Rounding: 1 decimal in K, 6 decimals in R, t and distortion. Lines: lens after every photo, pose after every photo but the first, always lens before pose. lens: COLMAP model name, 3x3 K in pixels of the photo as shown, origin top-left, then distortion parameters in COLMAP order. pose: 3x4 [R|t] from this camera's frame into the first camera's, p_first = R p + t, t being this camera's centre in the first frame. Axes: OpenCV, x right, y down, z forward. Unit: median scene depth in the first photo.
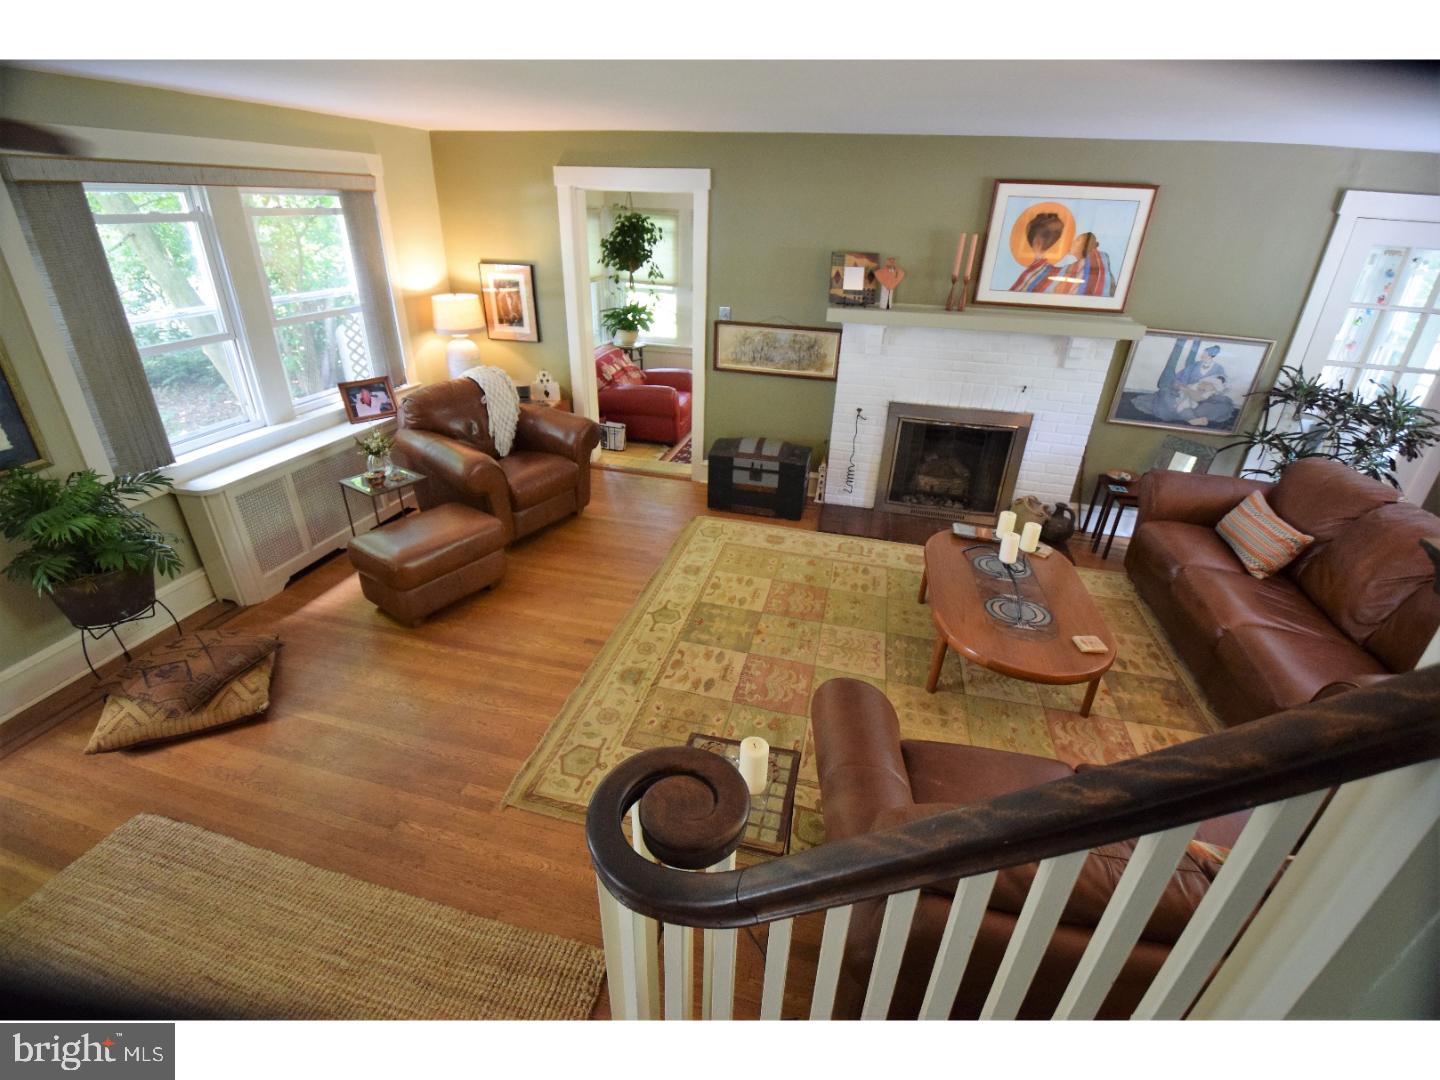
lens RADIAL K [[630.2, 0, 727.1], [0, 630.2, 533.4], [0, 0, 1]] dist [0.017278, -0.037499]
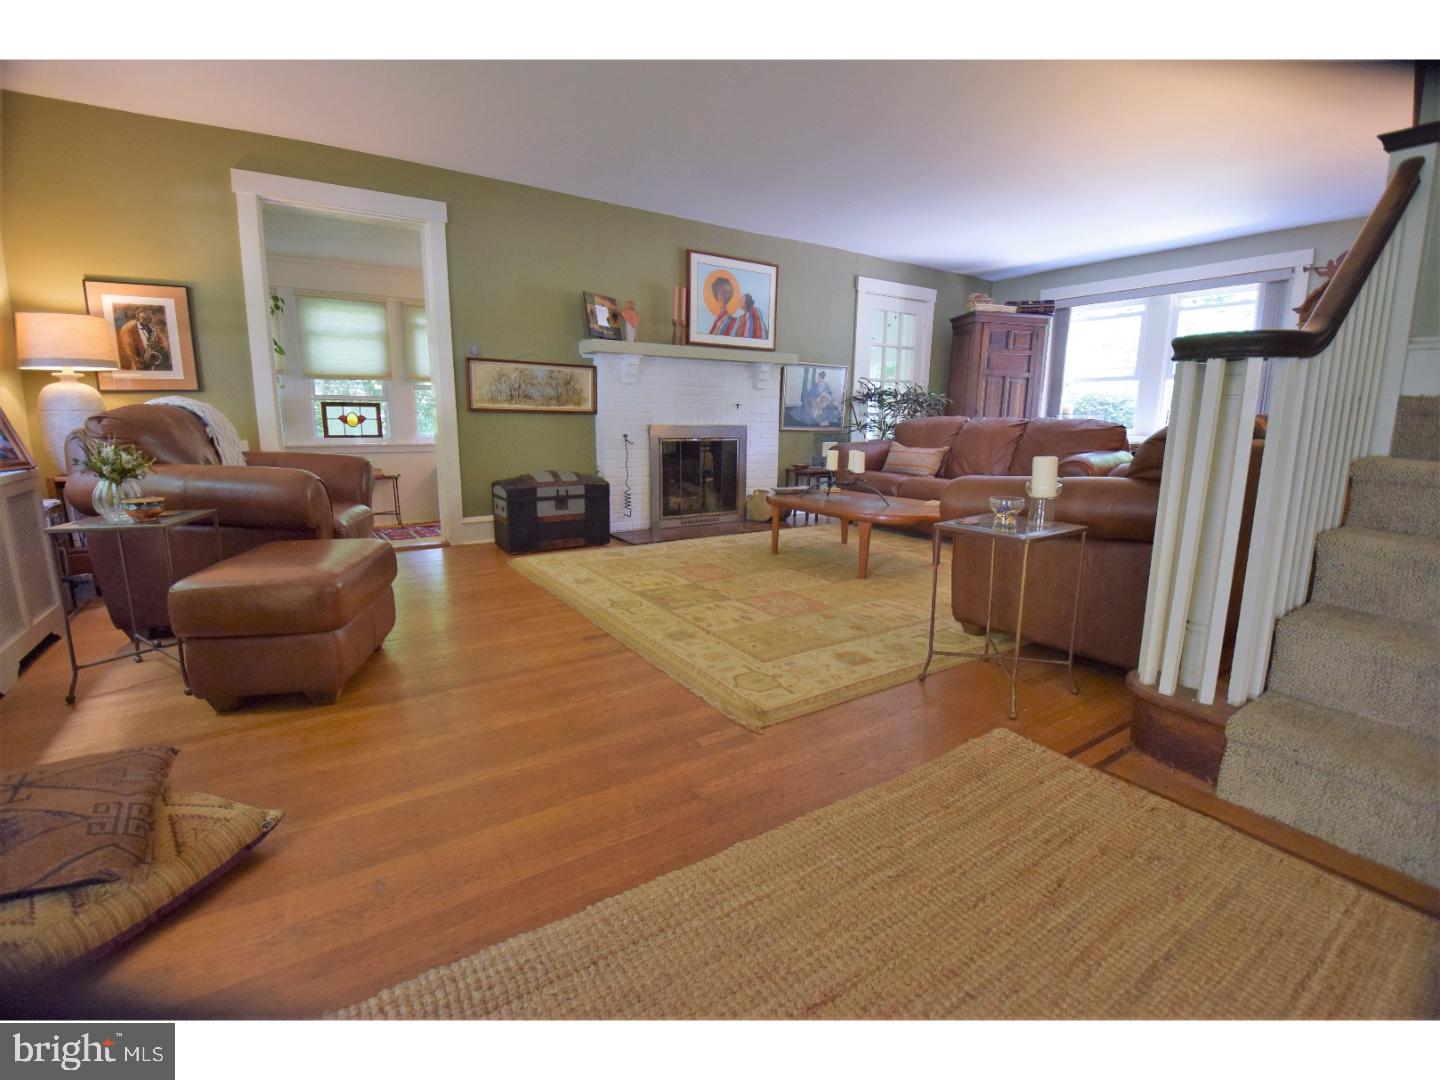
lens RADIAL K [[630.2, 0, 727.1], [0, 630.2, 533.4], [0, 0, 1]] dist [0.017278, -0.037499]
pose [[0.670397, -0.157008, 0.725201, -0.518664], [0.345069, 0.931208, -0.117382, 0.157407], [-0.656883, 0.328938, 0.678457, 0.226493]]
